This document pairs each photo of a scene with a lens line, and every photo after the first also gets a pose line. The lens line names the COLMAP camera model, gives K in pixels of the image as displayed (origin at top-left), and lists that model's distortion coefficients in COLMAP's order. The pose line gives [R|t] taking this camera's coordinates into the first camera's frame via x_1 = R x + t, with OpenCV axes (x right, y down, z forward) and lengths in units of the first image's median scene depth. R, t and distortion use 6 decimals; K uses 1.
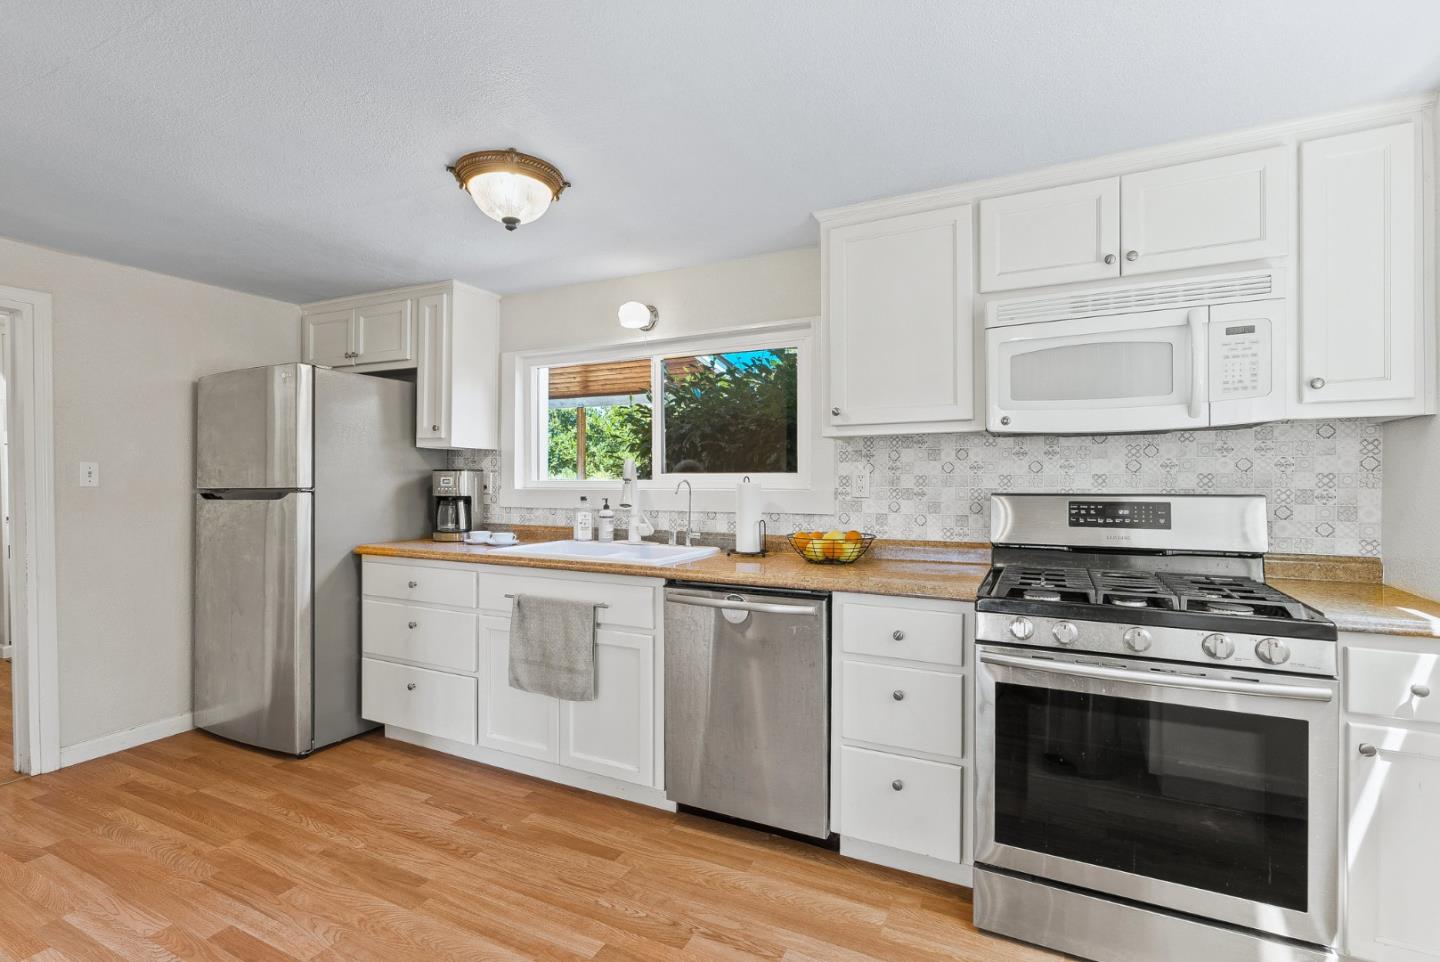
lens RADIAL K [[668.8, 0, 727.2], [0, 668.8, 480.1], [0, 0, 1]] dist [-0.004246, -0.000792]
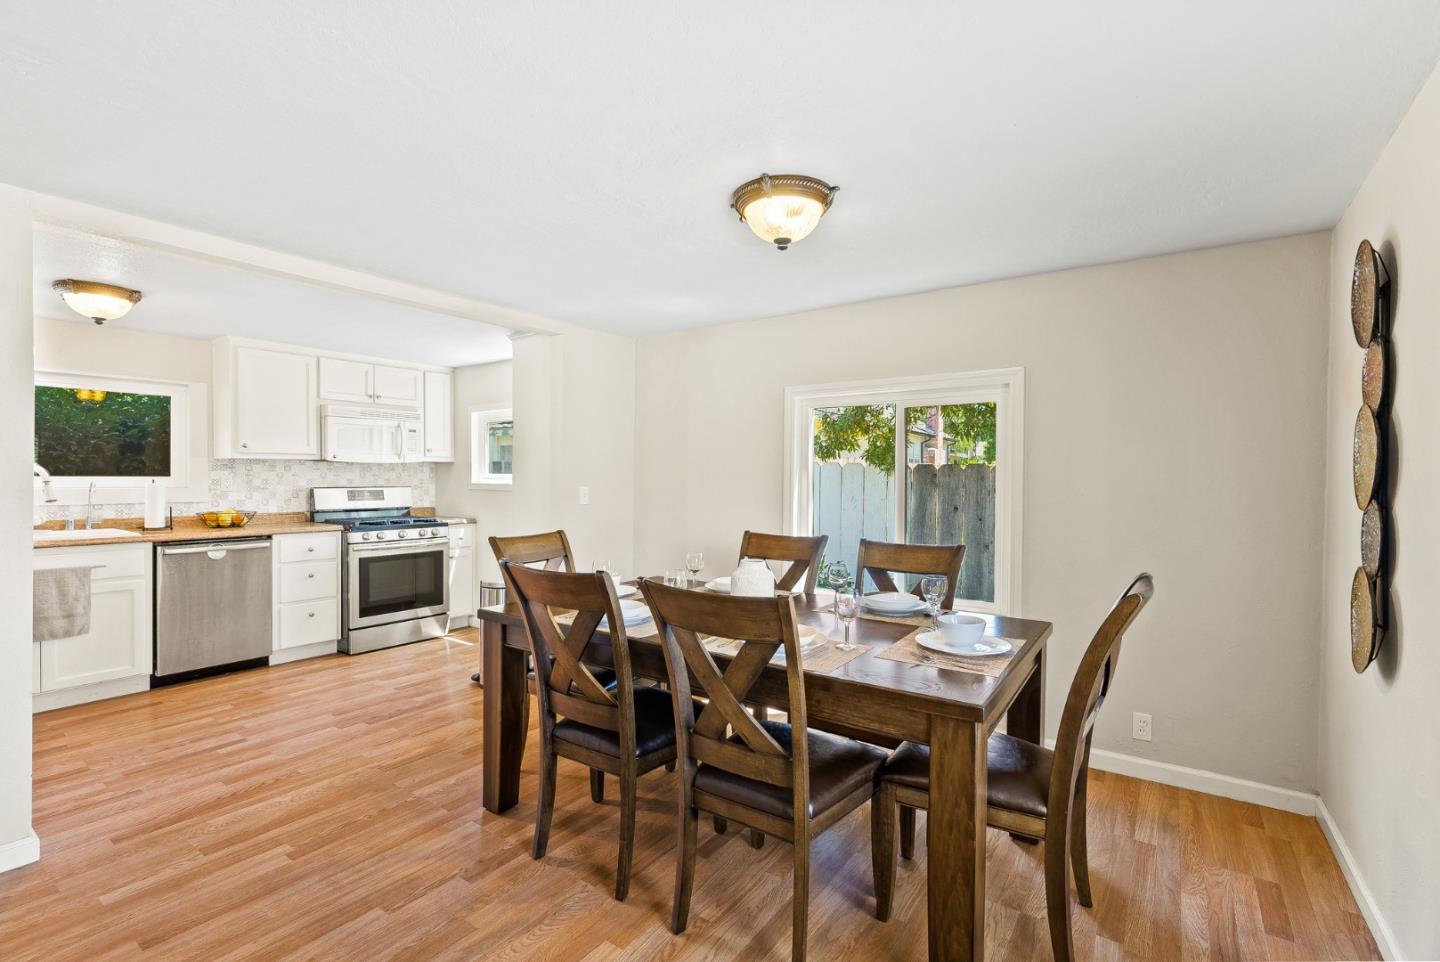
lens RADIAL K [[668.8, 0, 726.4], [0, 668.8, 486.8], [0, 0, 1]] dist [-0.004246, -0.000792]
pose [[0.133472, -0.005541, 0.991037, -1.693250], [0.000682, 0.999985, 0.005499, 0.006329], [-0.991052, -0.000058, 0.133473, -0.666052]]
